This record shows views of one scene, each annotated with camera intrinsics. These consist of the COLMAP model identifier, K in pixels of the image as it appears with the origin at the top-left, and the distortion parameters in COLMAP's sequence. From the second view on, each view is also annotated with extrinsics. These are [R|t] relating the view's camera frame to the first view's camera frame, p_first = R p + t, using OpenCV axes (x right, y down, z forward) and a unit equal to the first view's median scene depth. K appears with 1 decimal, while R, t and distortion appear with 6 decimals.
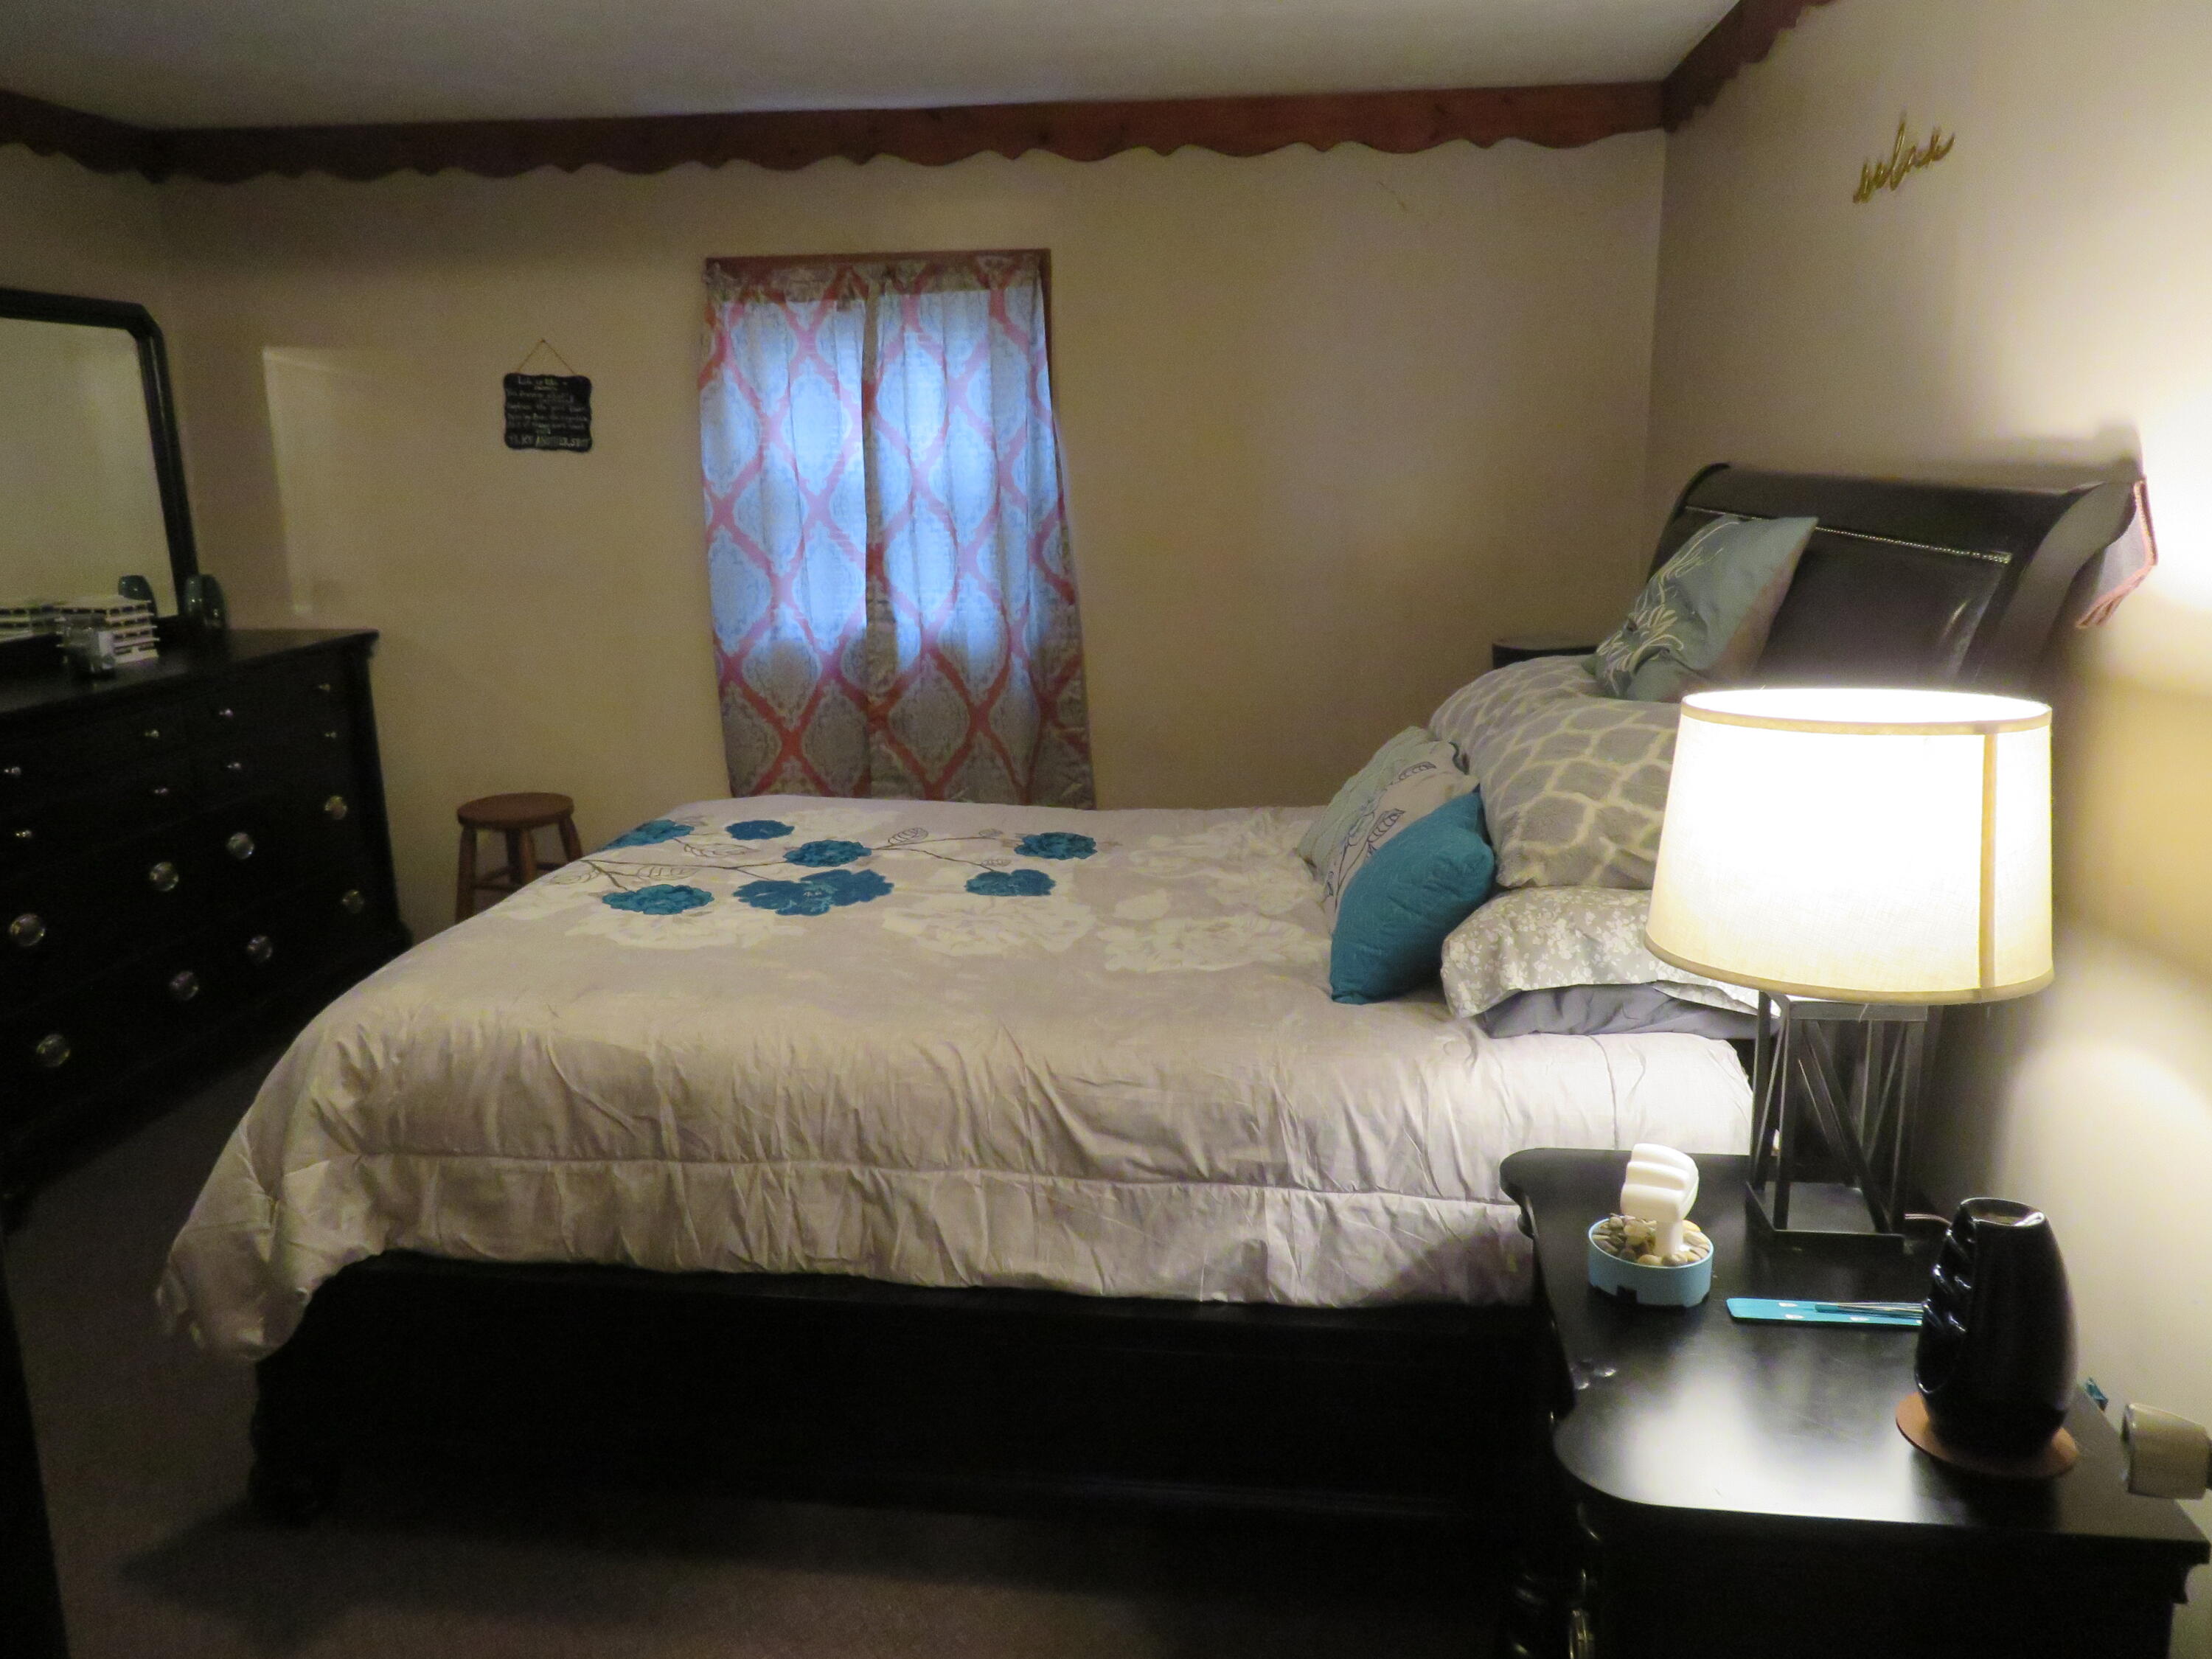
lens RADIAL K [[1605.1, 0, 1106.0], [0, 1605.1, 829.5], [0, 0, 1]] dist [-0.024335, 0.000446]
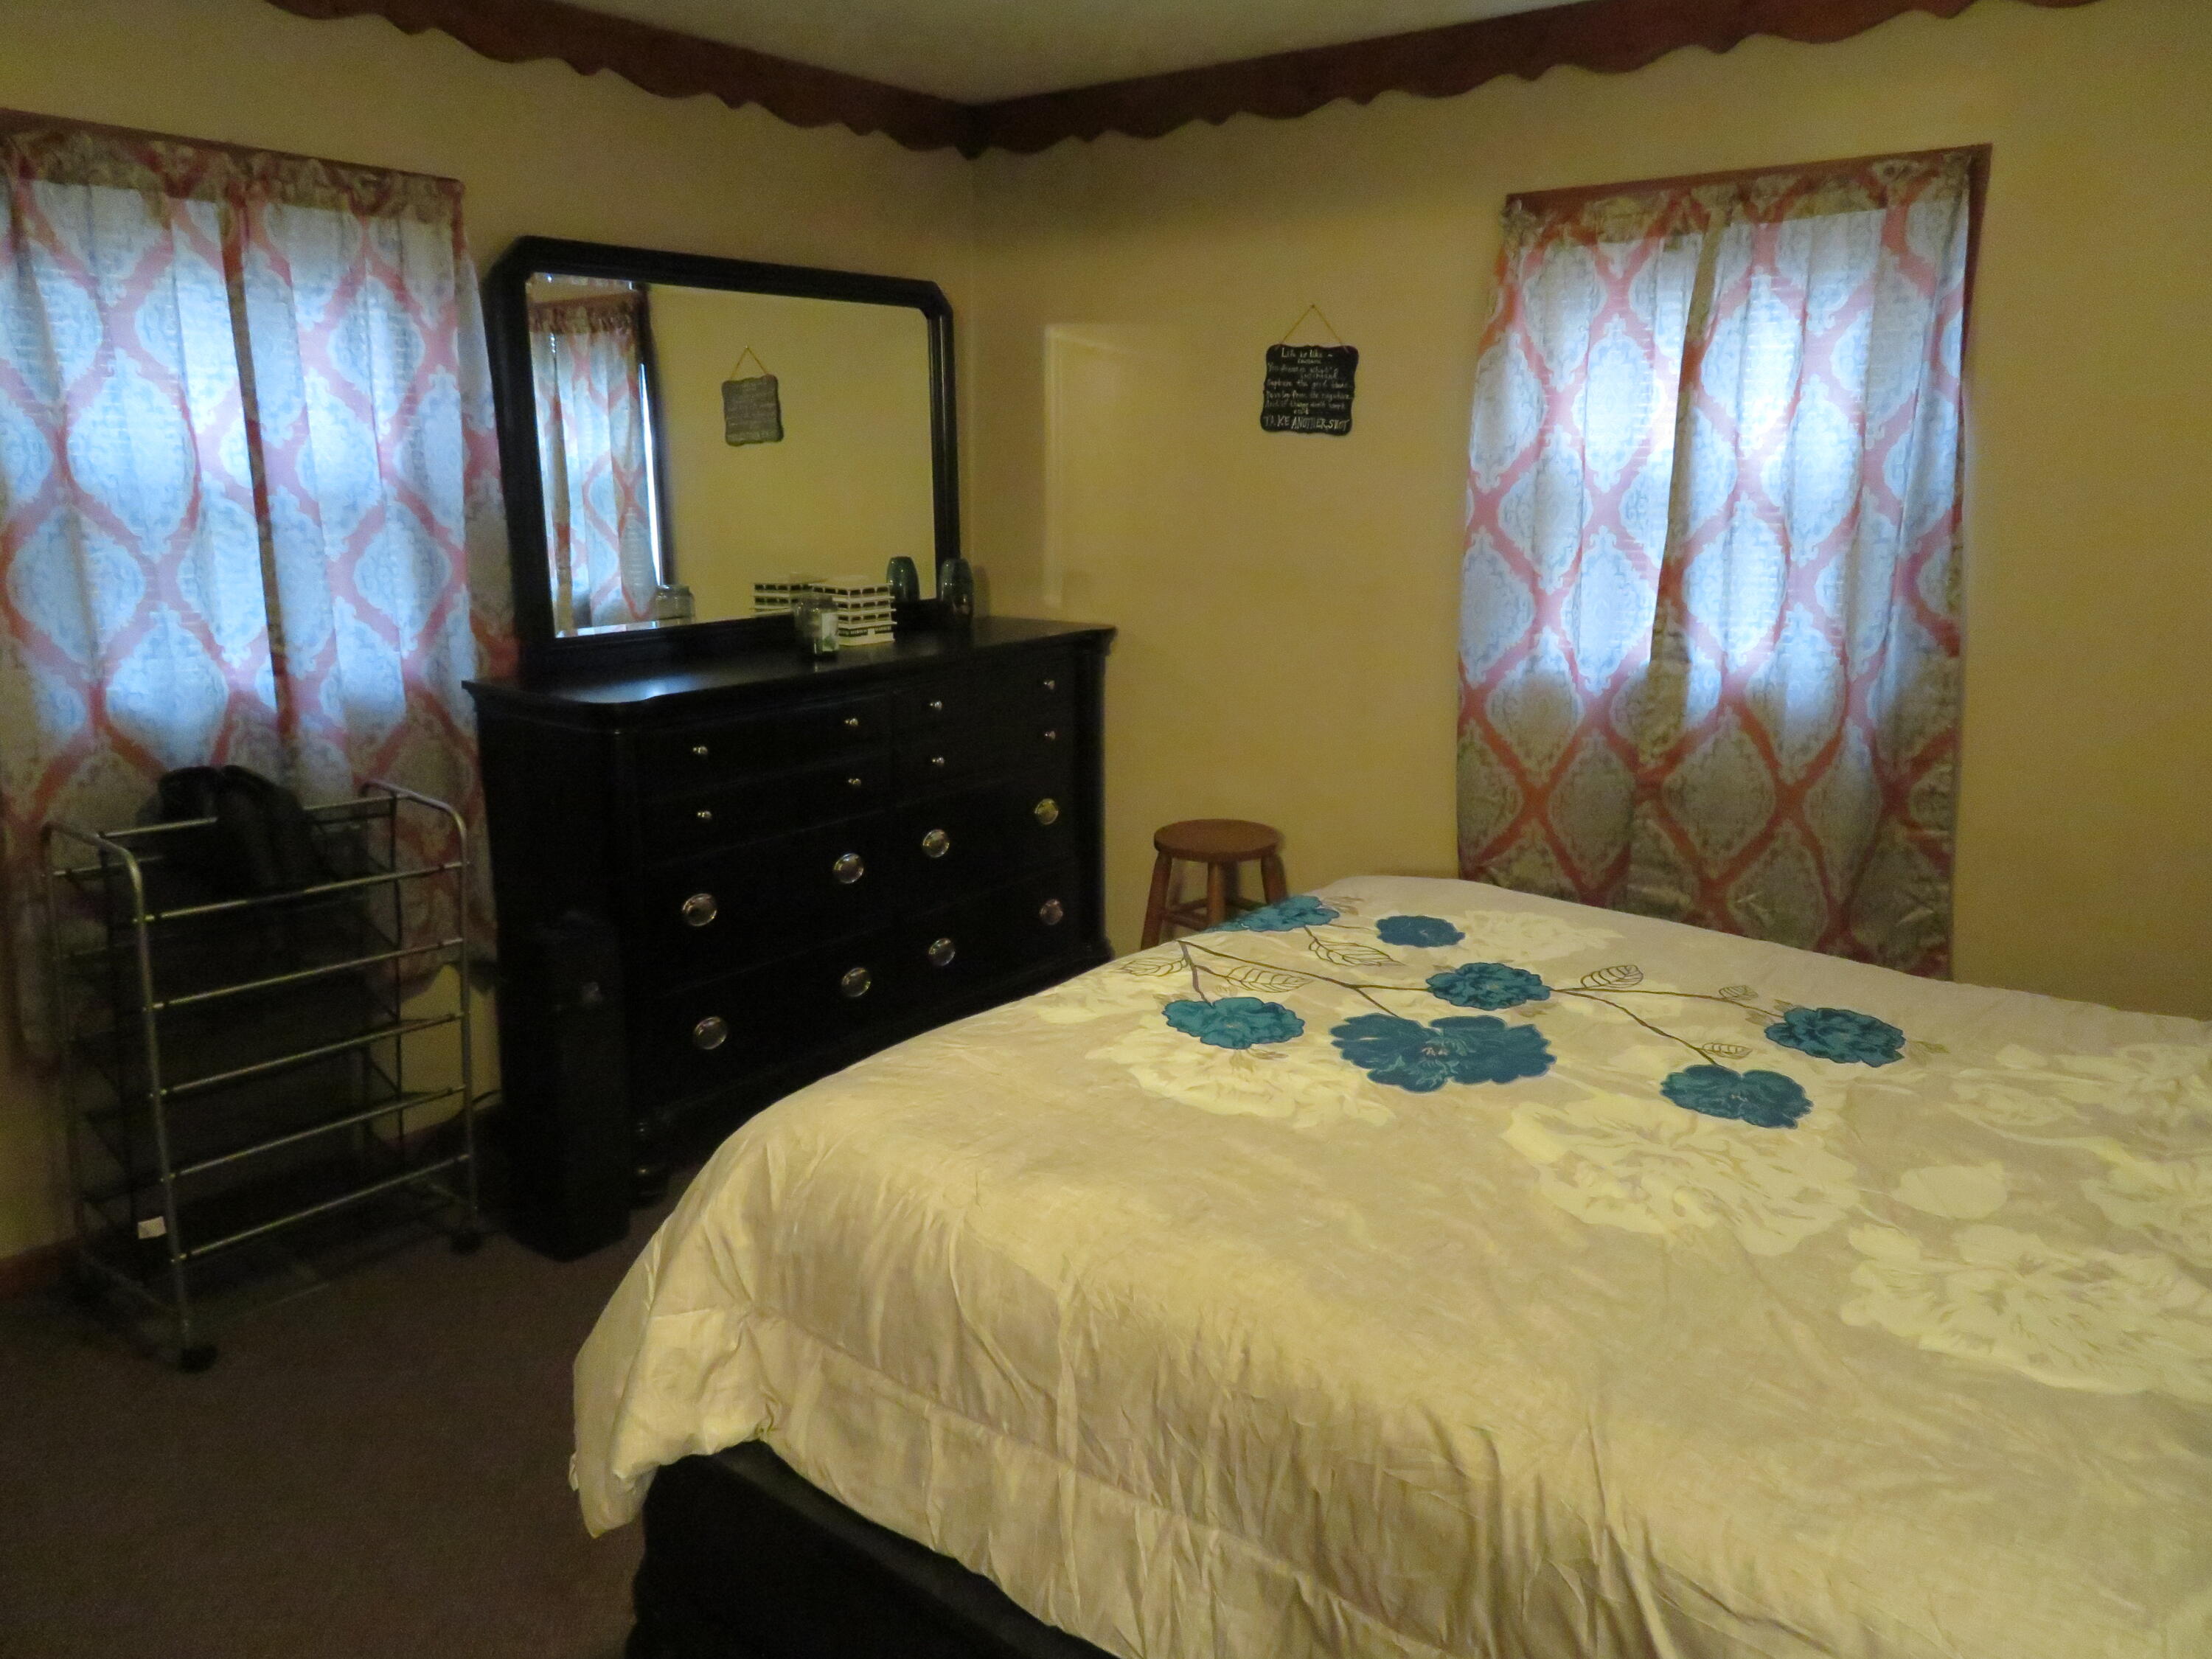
lens RADIAL K [[1558.4, 0, 1106.0], [0, 1558.4, 829.5], [0, 0, 1]] dist [-0.017303, 0.007755]
pose [[0.846241, 0.130995, -0.516446, 0.025891], [-0.127689, 0.990920, 0.042113, -0.048254], [0.517273, 0.030307, 0.855284, 0.239230]]
